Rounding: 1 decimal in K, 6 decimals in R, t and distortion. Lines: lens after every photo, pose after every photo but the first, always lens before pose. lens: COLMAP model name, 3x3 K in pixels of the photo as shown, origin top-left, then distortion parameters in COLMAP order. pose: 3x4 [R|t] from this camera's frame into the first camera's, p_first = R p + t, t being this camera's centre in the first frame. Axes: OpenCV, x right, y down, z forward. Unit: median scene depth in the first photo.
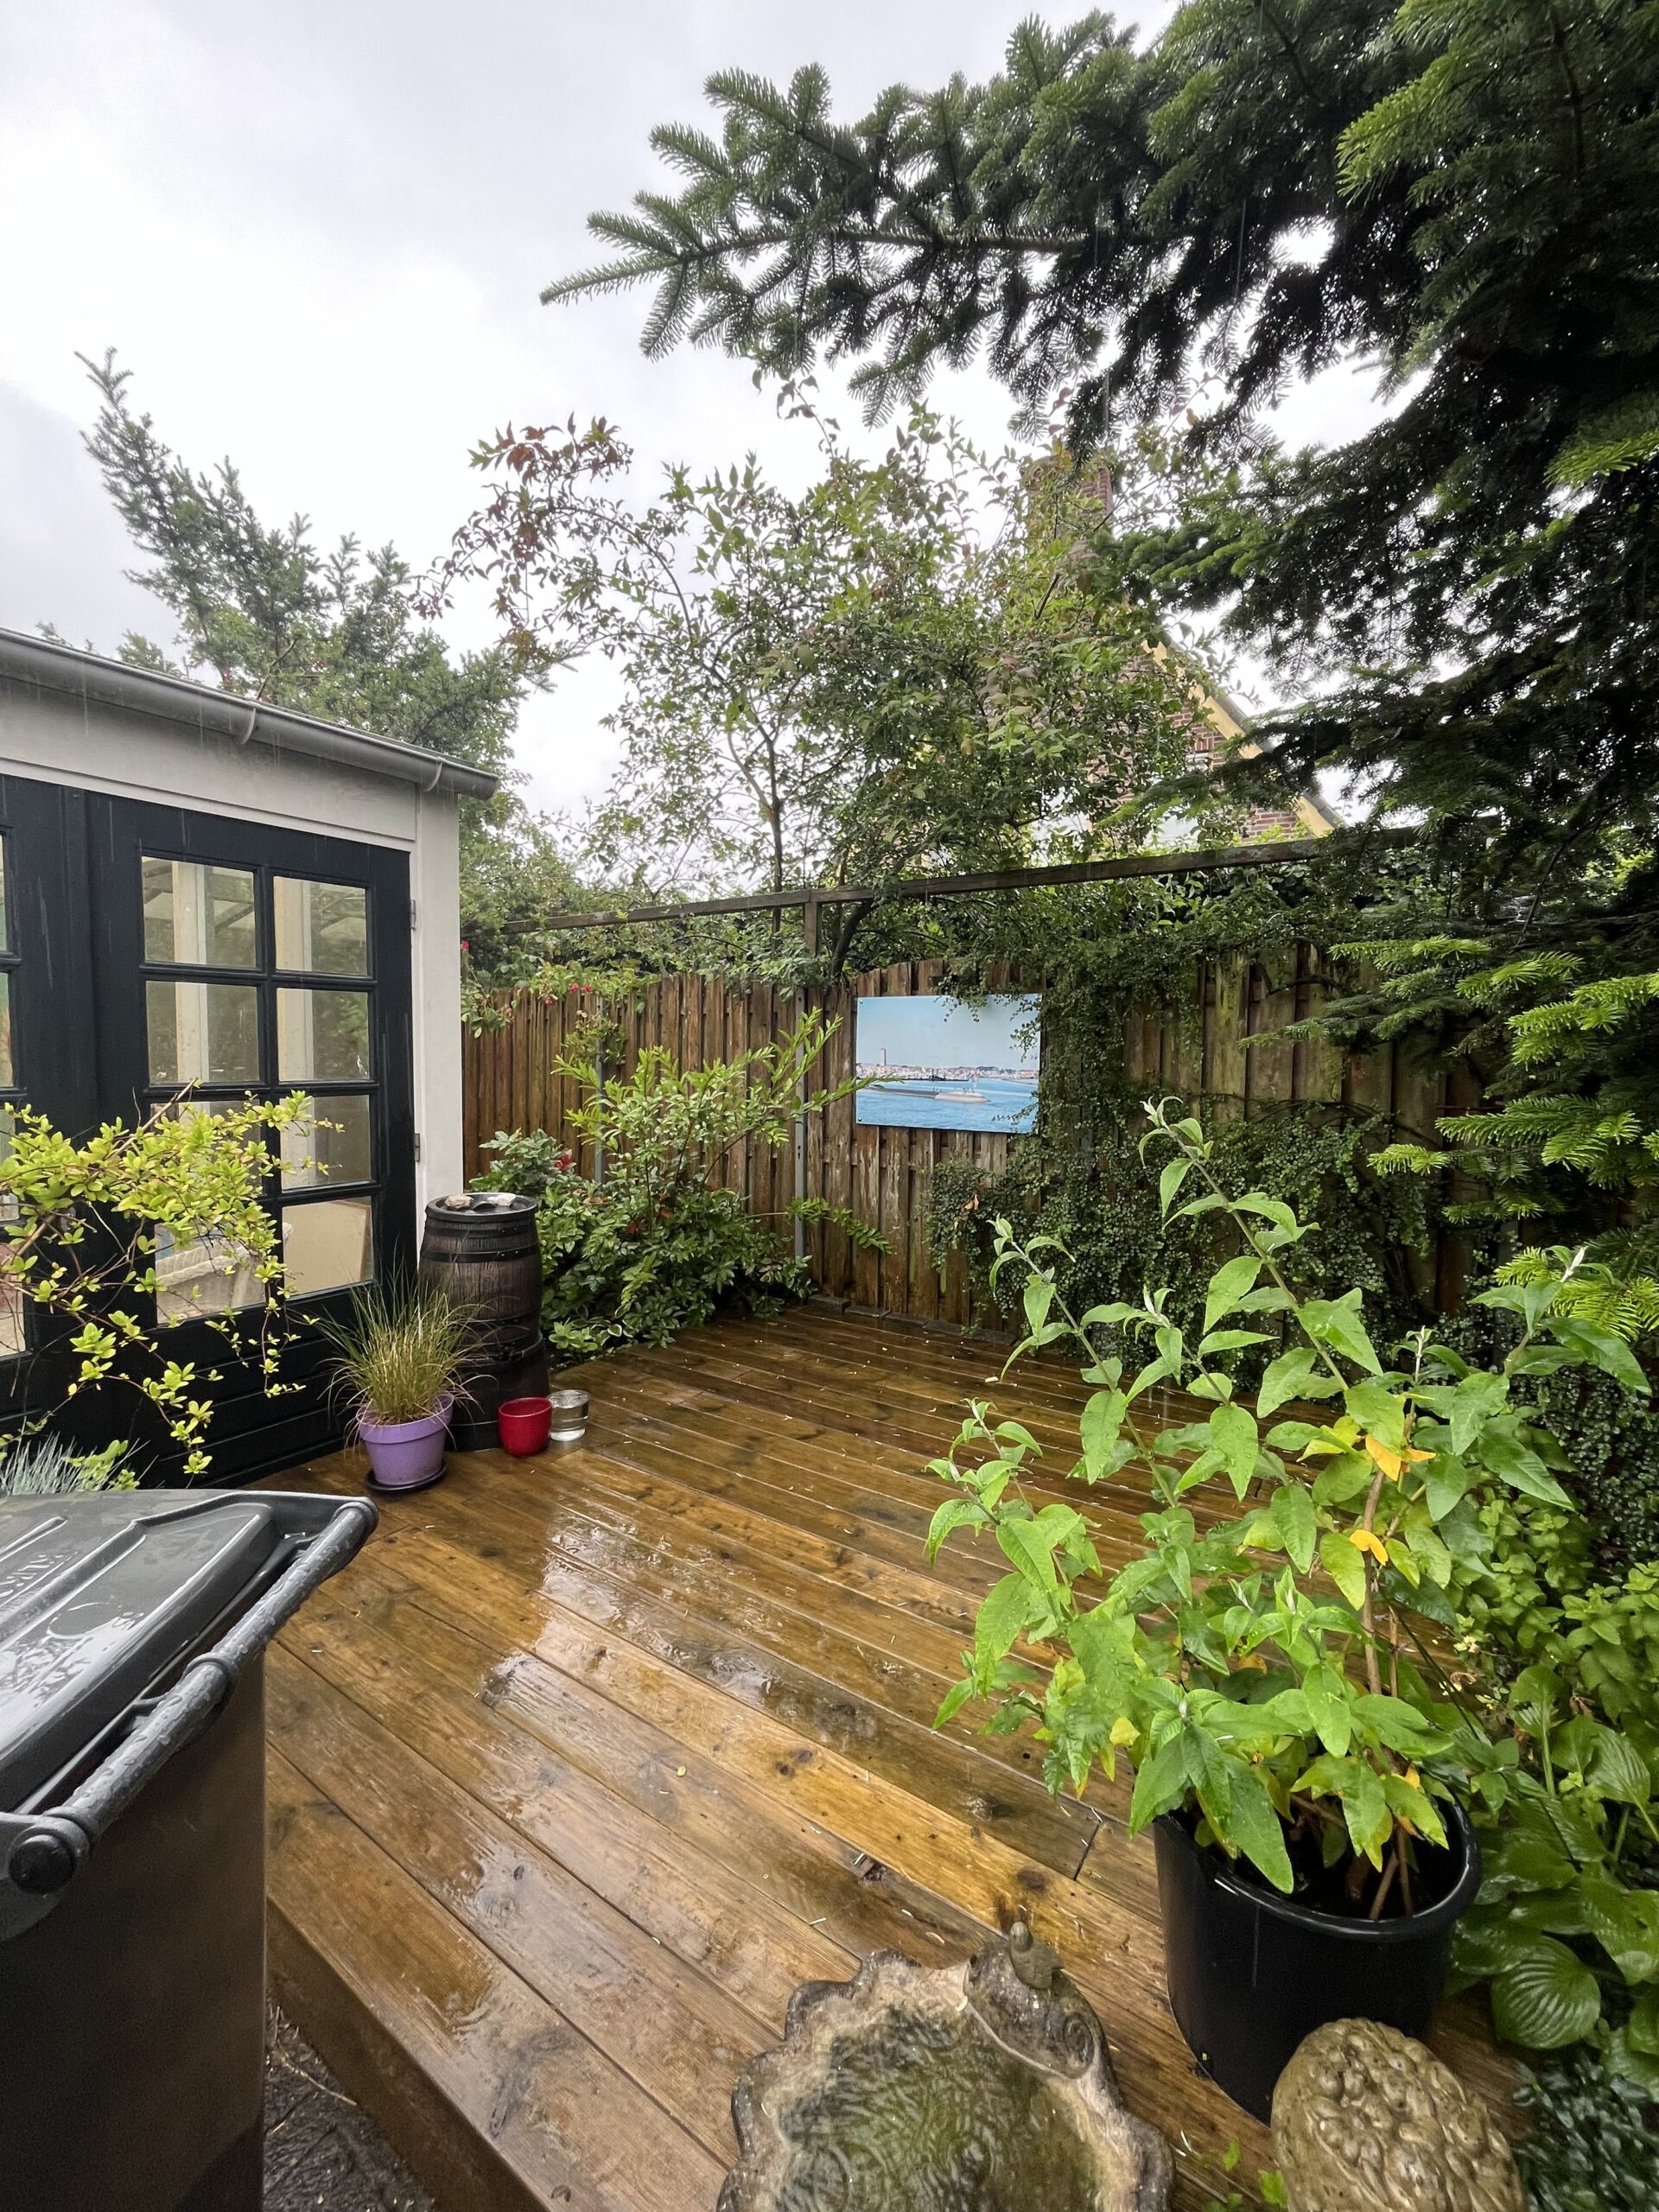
lens RADIAL K [[893.2, 0, 829.7], [0, 893.2, 1104.0], [0, 0, 1]] dist [-0.011023, 0.000154]
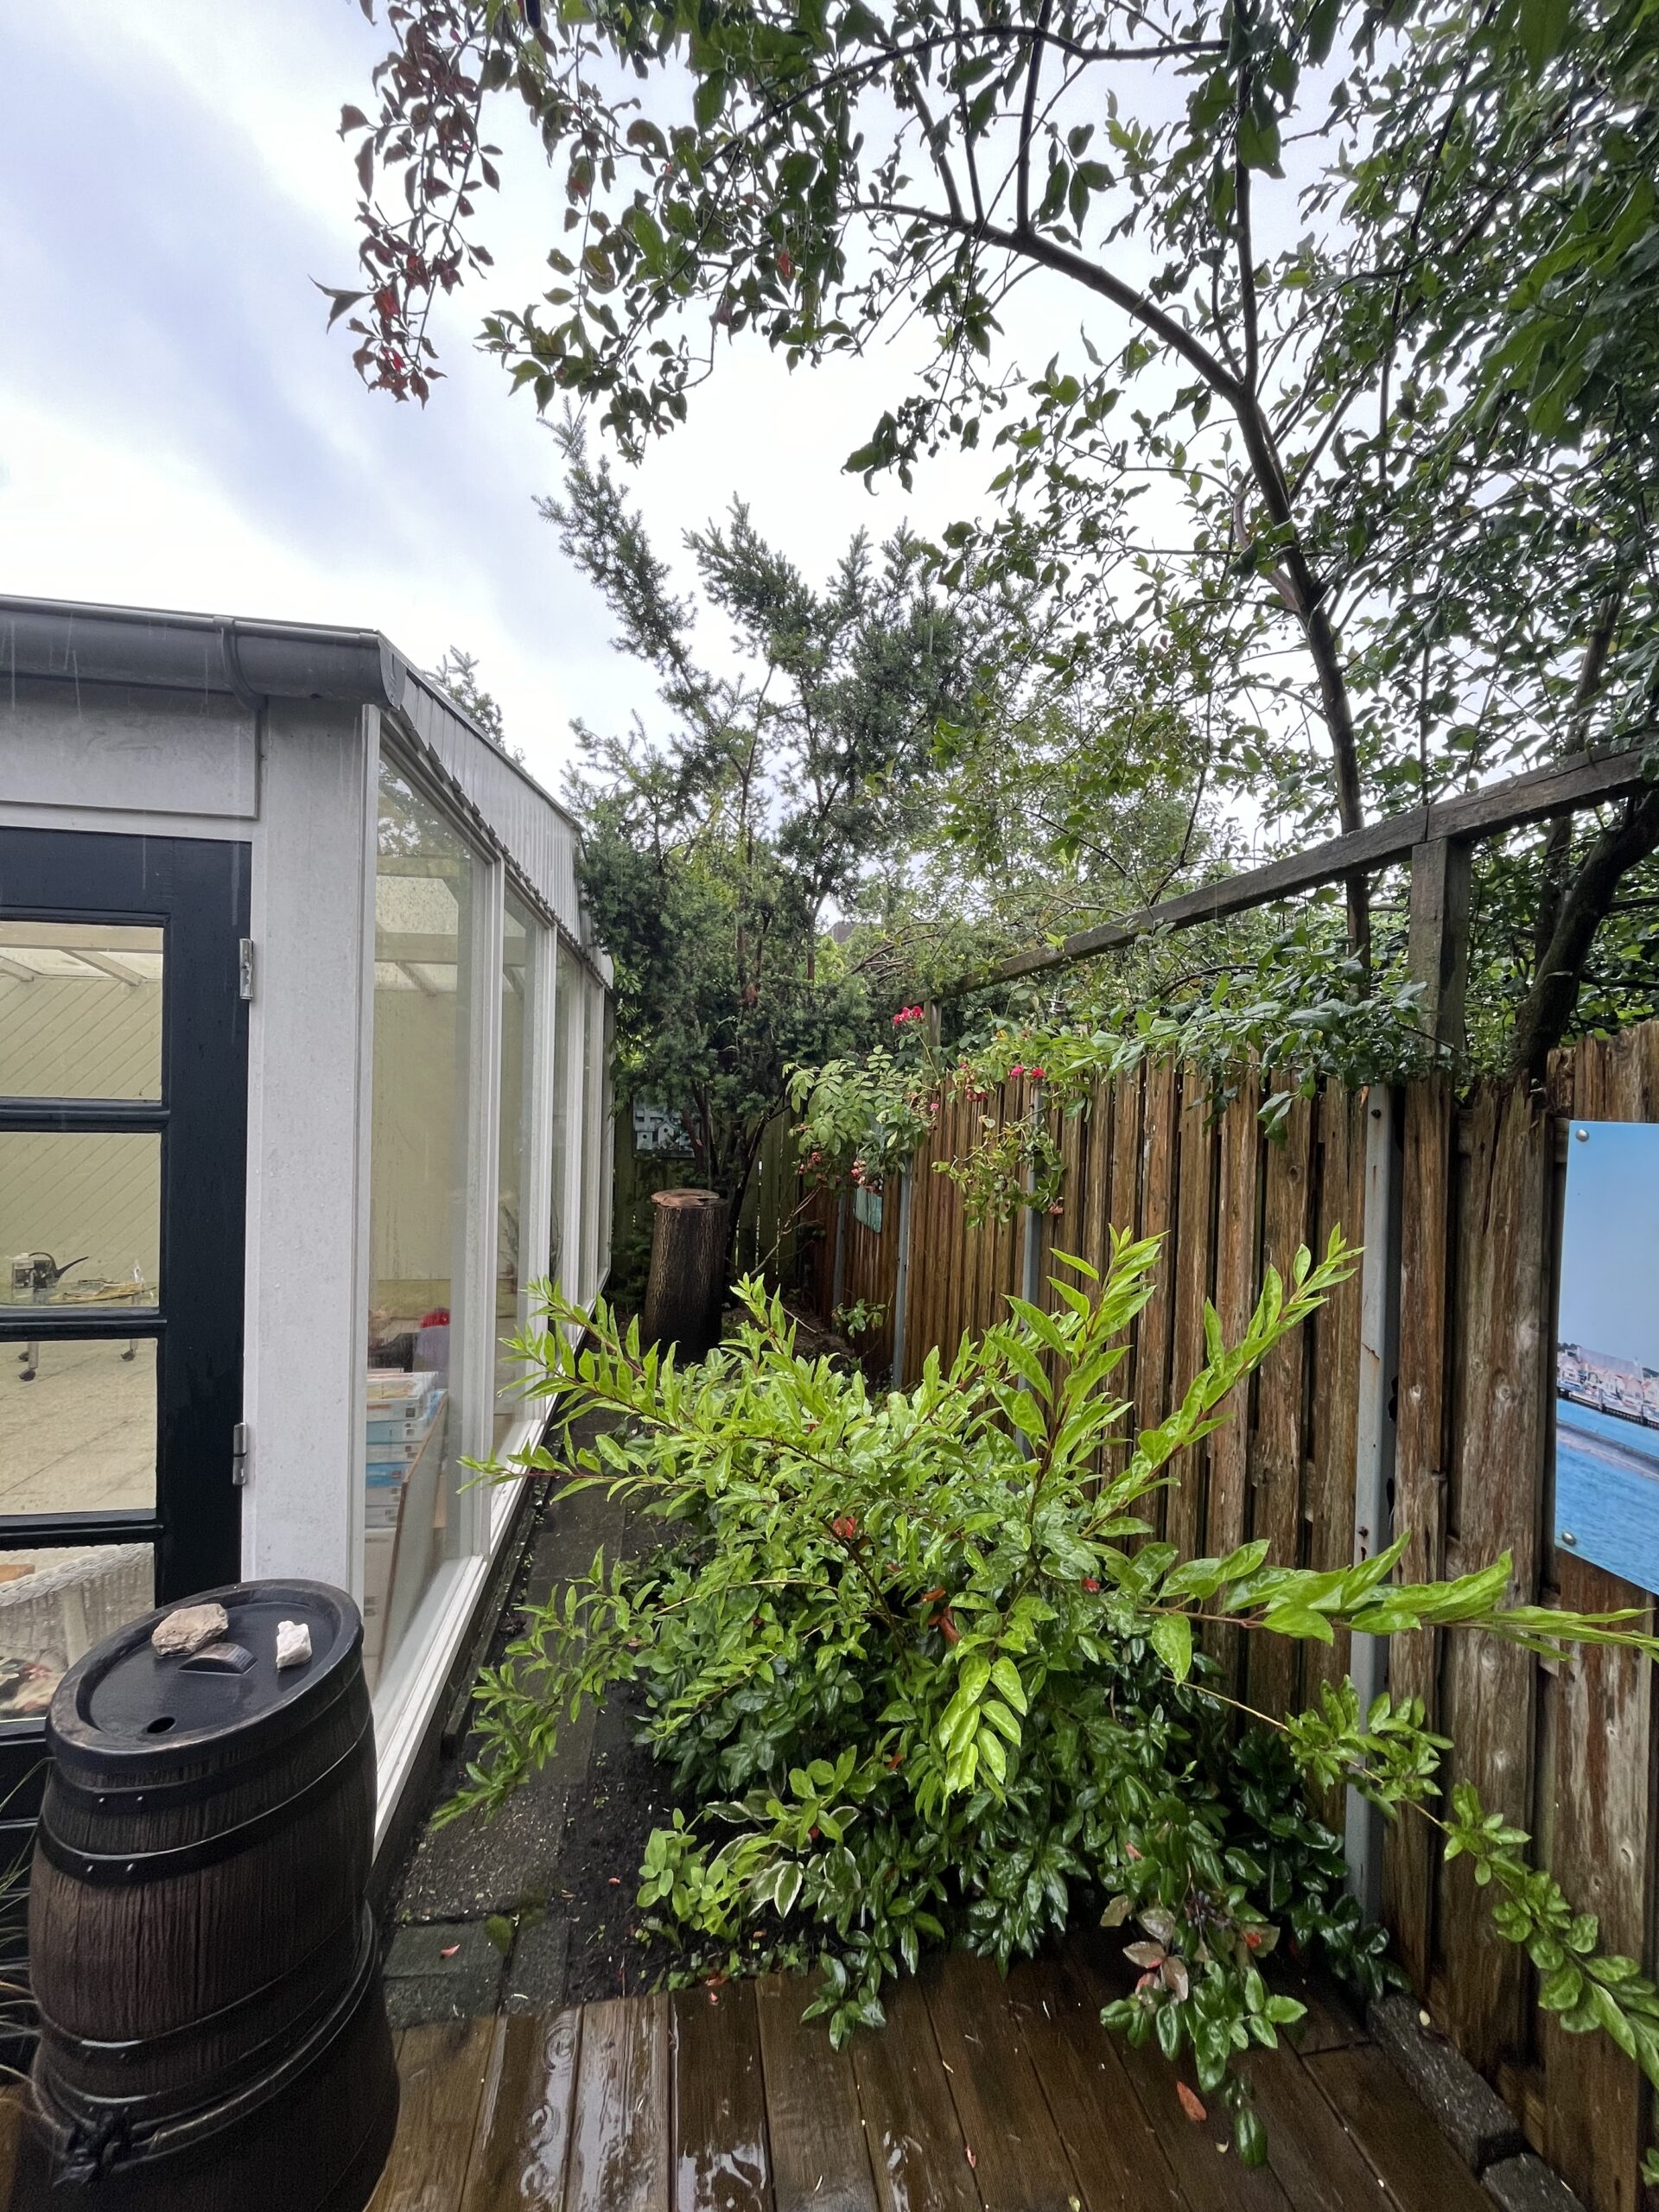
lens RADIAL K [[893.2, 0, 843.2], [0, 893.2, 1108.6], [0, 0, 1]] dist [-0.011023, 0.000154]
pose [[0.706175, 0.016171, -0.707852, 0.068639], [-0.059821, 0.997527, -0.036891, -0.097824], [0.705506, 0.068396, 0.705396, 0.624454]]
